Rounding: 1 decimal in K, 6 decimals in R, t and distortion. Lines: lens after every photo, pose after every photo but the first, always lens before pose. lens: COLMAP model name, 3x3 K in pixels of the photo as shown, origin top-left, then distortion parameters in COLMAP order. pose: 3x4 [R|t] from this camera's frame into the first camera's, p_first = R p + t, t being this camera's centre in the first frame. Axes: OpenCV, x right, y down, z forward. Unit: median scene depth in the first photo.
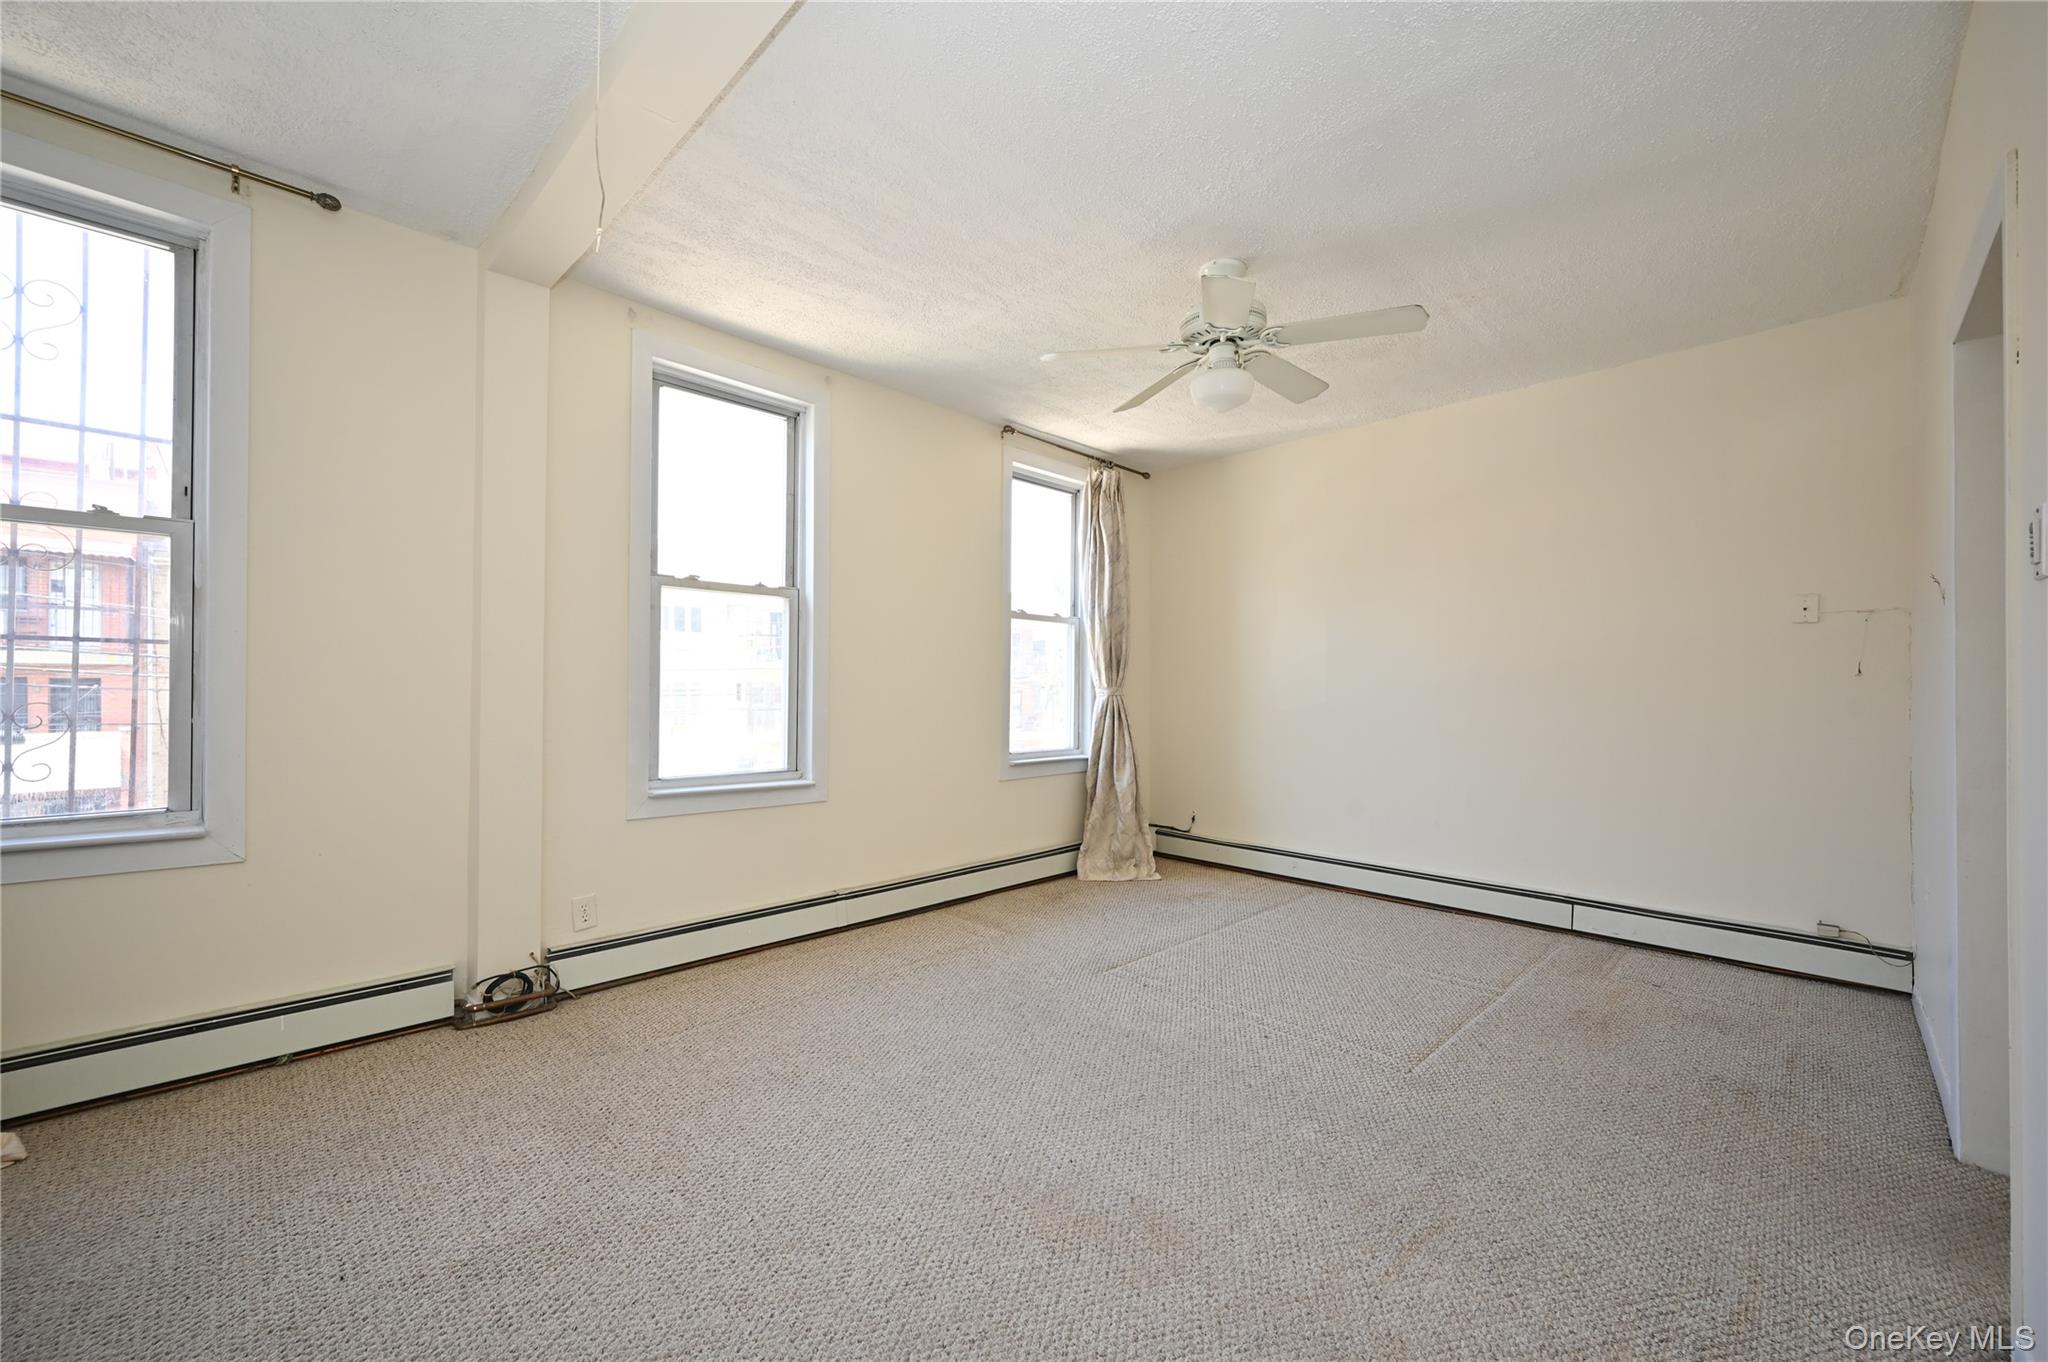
lens RADIAL K [[816.3, 0, 1030.1], [0, 816.3, 685.8], [0, 0, 1]] dist [0.001129, -0.000089]
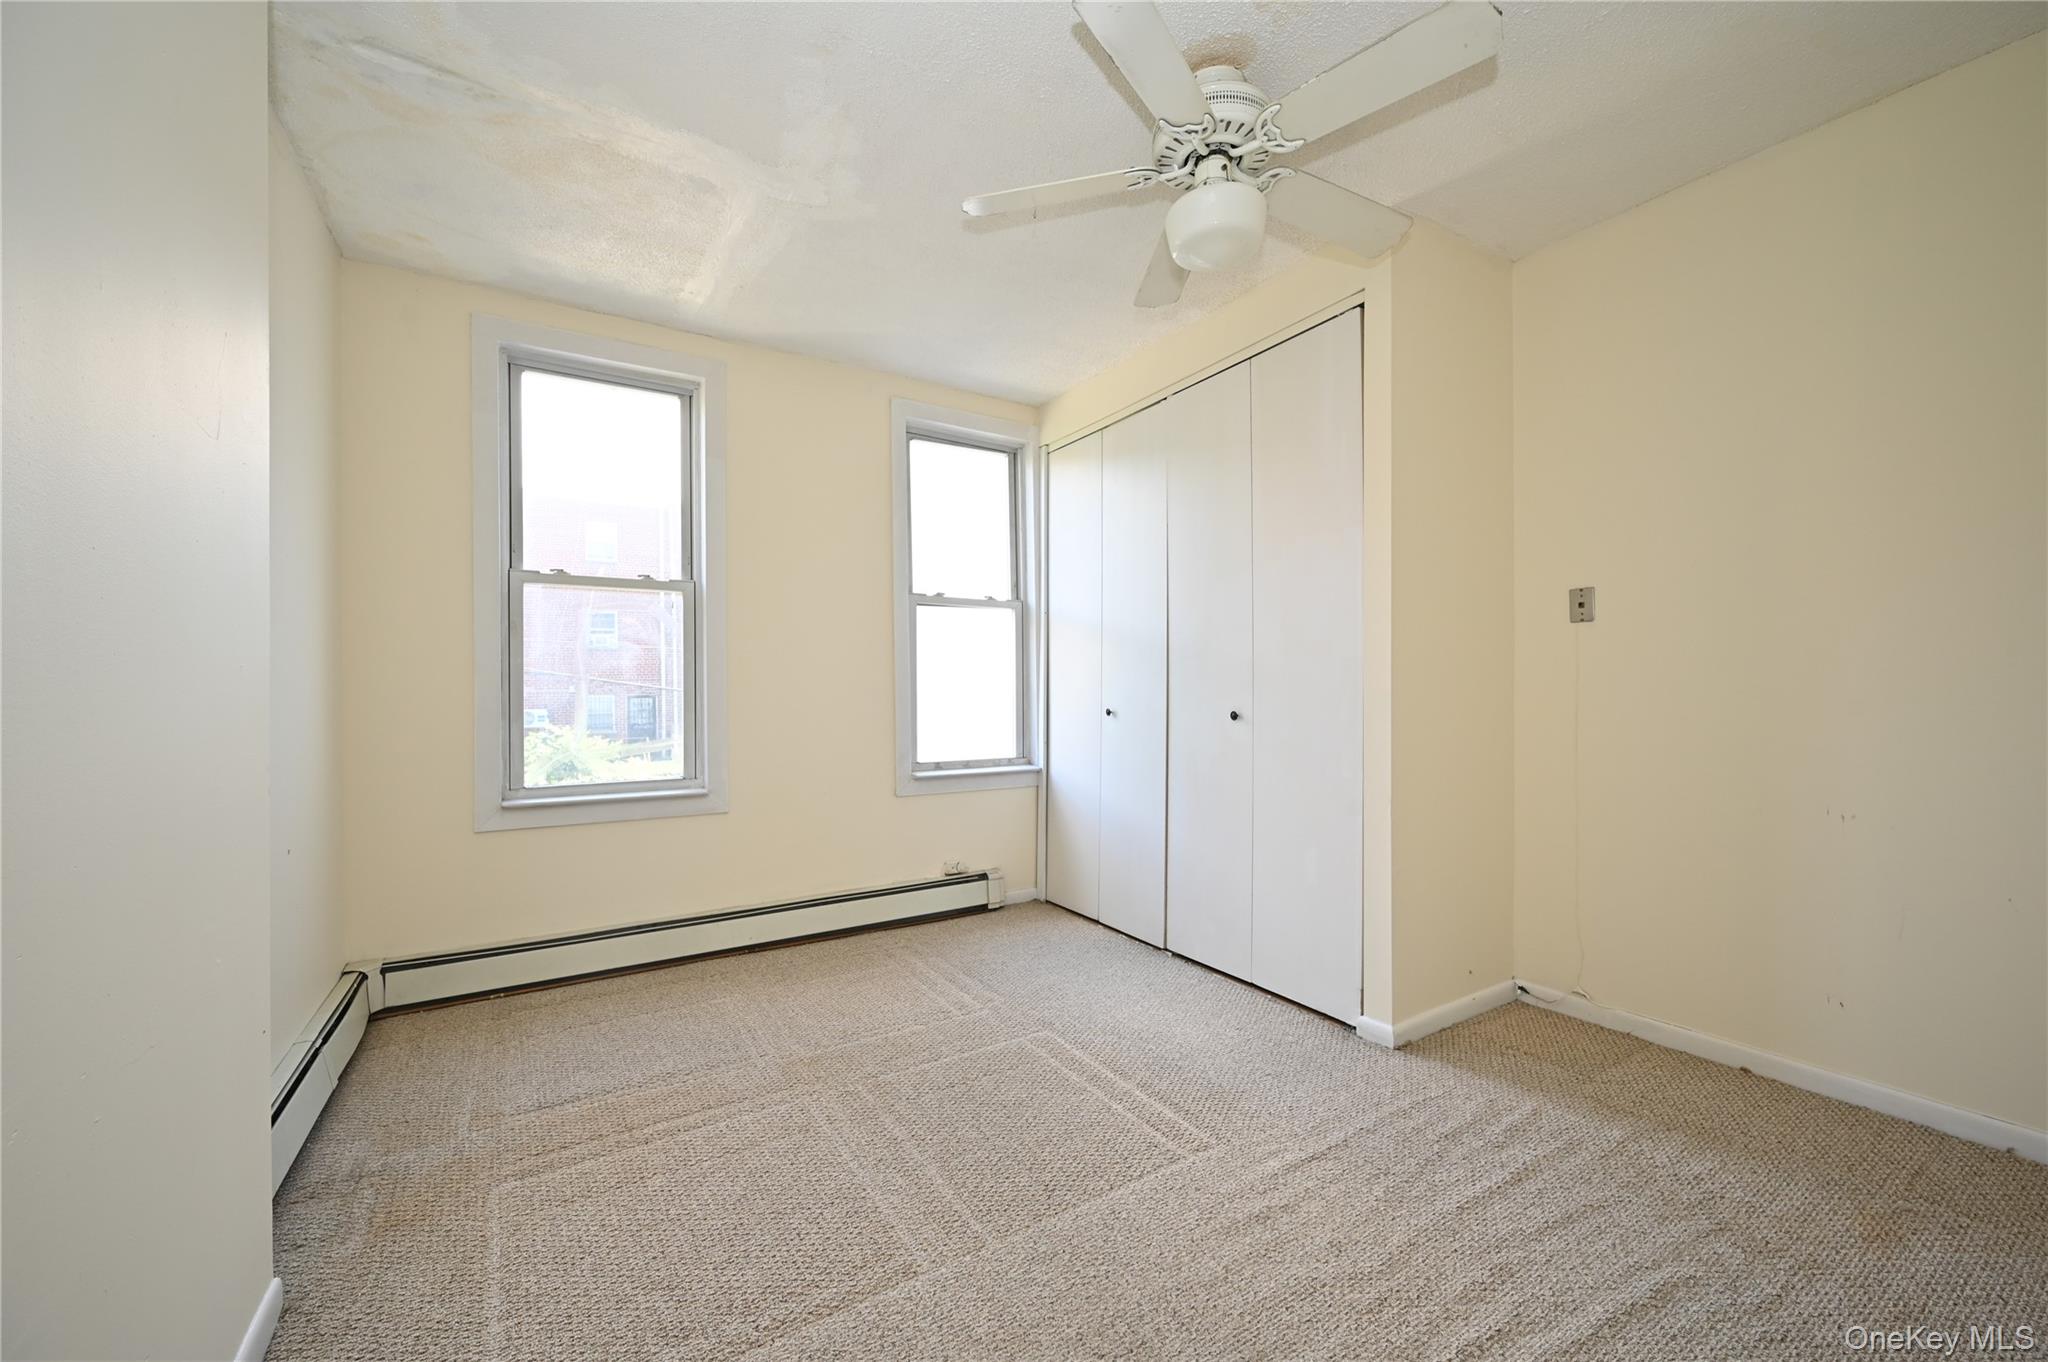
lens RADIAL K [[728.8, 0, 1025.4], [0, 728.8, 688.4], [0, 0, 1]] dist [-0.001730, -0.000002]
pose [[0.960302, -0.009923, -0.278786, 0.273342], [0.011681, 0.999921, 0.004645, 0.003117], [0.278718, -0.007717, 0.960342, 0.278620]]
